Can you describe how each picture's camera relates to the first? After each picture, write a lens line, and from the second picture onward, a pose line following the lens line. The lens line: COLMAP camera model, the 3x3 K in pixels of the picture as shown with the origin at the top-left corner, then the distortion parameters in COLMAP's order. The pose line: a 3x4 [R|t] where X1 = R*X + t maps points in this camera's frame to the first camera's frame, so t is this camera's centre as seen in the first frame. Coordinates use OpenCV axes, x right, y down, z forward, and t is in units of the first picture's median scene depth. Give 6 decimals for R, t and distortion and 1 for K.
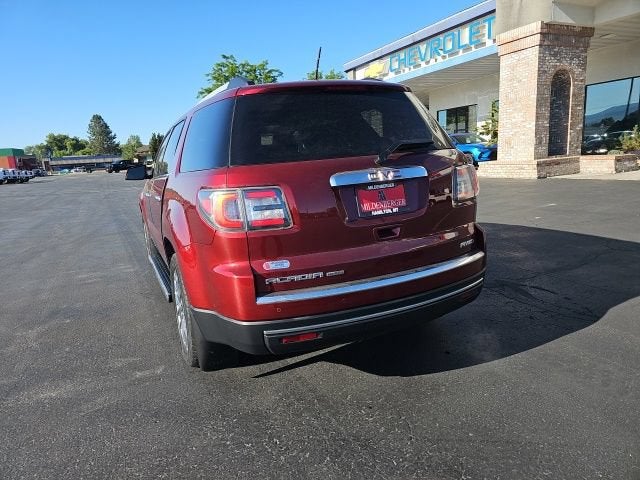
lens RADIAL K [[414.7, 0, 310.0], [0, 414.7, 241.0], [0, 0, 1]] dist [0.056468, -0.044835]
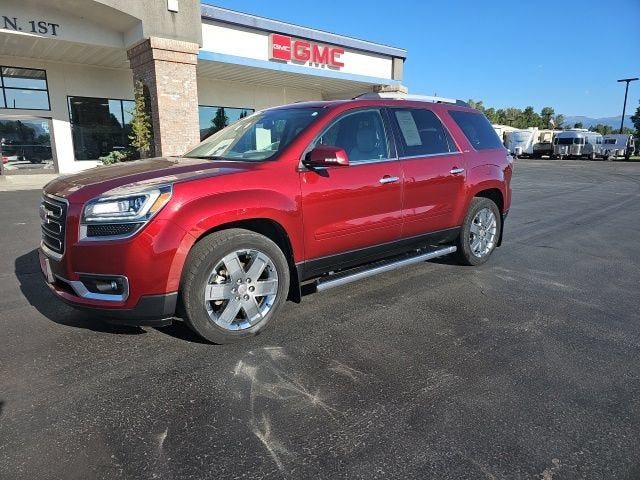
lens RADIAL K [[414.7, 0, 312.1], [0, 414.7, 238.2], [0, 0, 1]] dist [0.056468, -0.044835]
pose [[-0.241616, -0.142826, 0.959803, -0.374956], [0.213549, 0.957034, 0.196172, -0.061744], [-0.946583, 0.252363, -0.200734, 0.426321]]
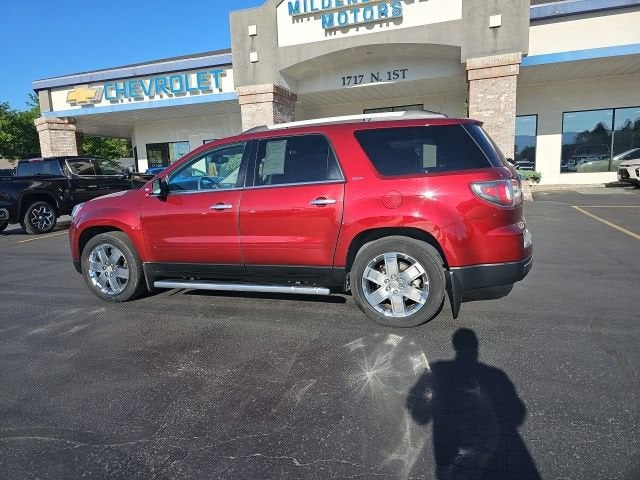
lens RADIAL K [[414.7, 0, 310.0], [0, 414.7, 233.0], [0, 0, 1]] dist [0.056468, -0.044835]
pose [[0.707395, -0.070464, 0.703297, -0.288739], [0.140906, 0.989105, -0.042627, 0.006222], [-0.692631, 0.129253, 0.709617, 0.059776]]
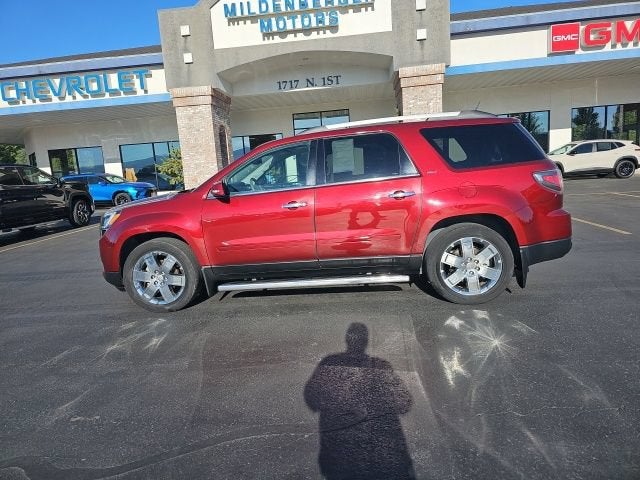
lens RADIAL K [[414.7, 0, 311.9], [0, 414.7, 233.5], [0, 0, 1]] dist [0.056468, -0.044835]
pose [[0.523354, -0.101062, 0.846101, -0.374819], [0.207997, 0.978058, -0.011832, -0.007511], [-0.826340, 0.182179, 0.532891, 0.145570]]
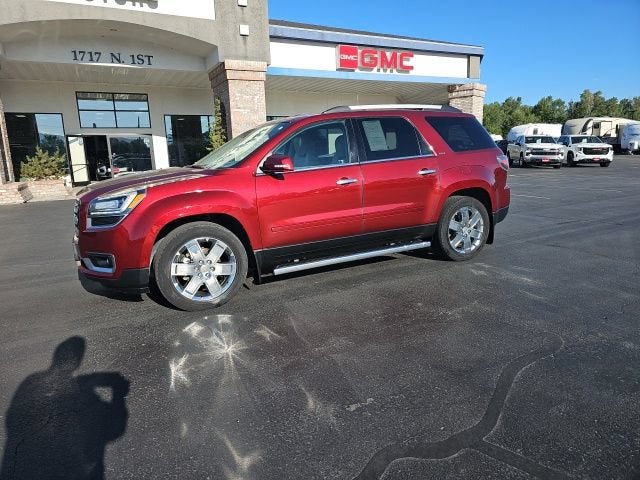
lens RADIAL K [[414.7, 0, 310.4], [0, 414.7, 233.0], [0, 0, 1]] dist [0.056468, -0.044835]
pose [[-0.022149, -0.123198, 0.992135, -0.435415], [0.239497, 0.962829, 0.124905, -0.042492], [-0.970644, 0.240380, 0.008180, 0.348163]]
